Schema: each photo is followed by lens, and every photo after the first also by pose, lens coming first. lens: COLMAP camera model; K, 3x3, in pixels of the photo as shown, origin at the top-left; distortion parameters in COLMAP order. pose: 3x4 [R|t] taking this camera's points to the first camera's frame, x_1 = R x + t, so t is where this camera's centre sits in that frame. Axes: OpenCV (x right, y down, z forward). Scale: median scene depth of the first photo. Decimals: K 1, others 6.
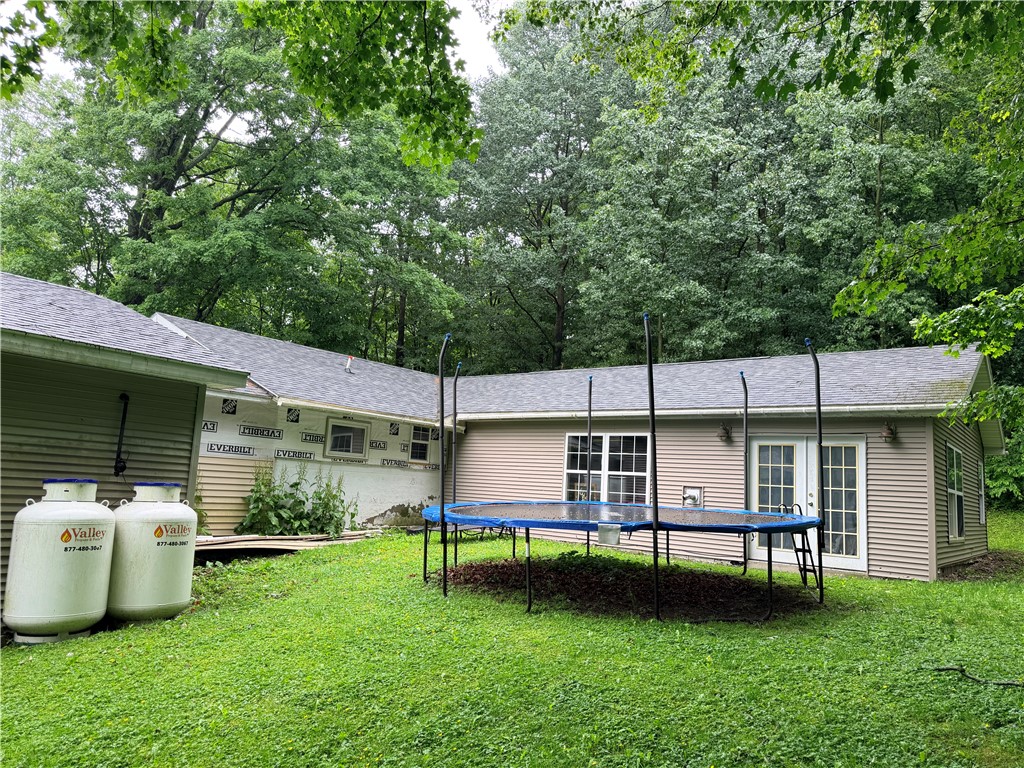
lens RADIAL K [[726.1, 0, 512.0], [0, 726.1, 384.0], [0, 0, 1]] dist [0.042646, -0.039866]
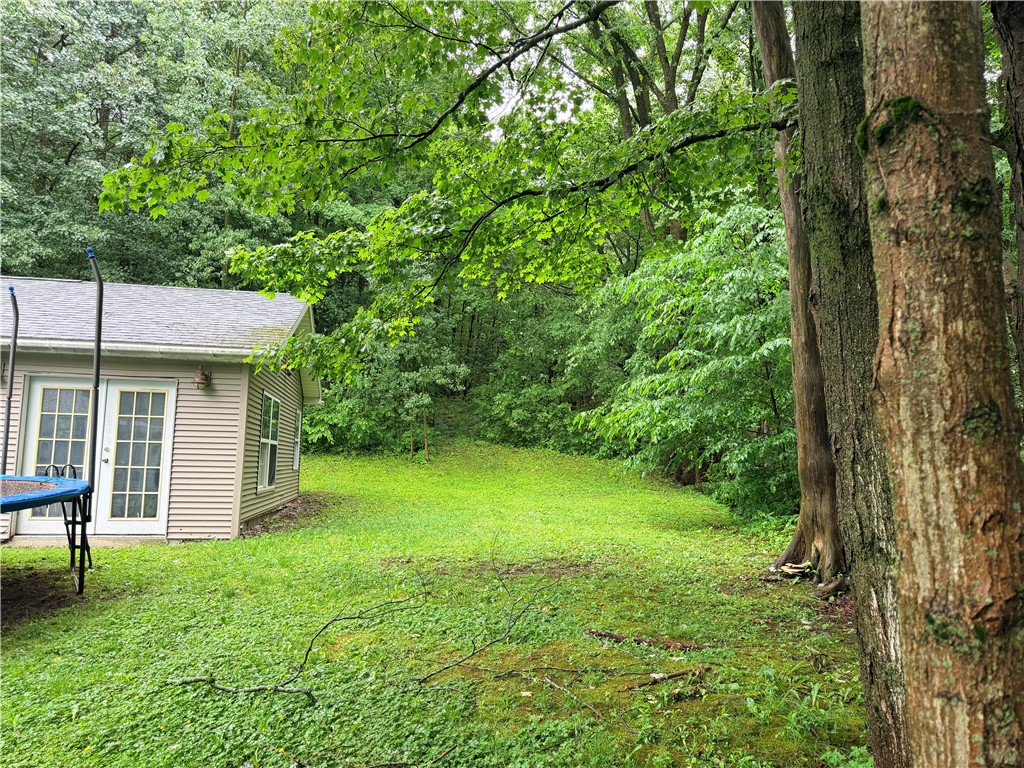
lens RADIAL K [[726.1, 0, 512.0], [0, 726.1, 384.0], [0, 0, 1]] dist [0.042646, -0.039866]
pose [[0.672279, 0.036738, 0.739386, 0.107360], [-0.090669, 0.995335, 0.032984, 0.009702], [-0.734724, -0.089214, 0.672474, 0.120318]]
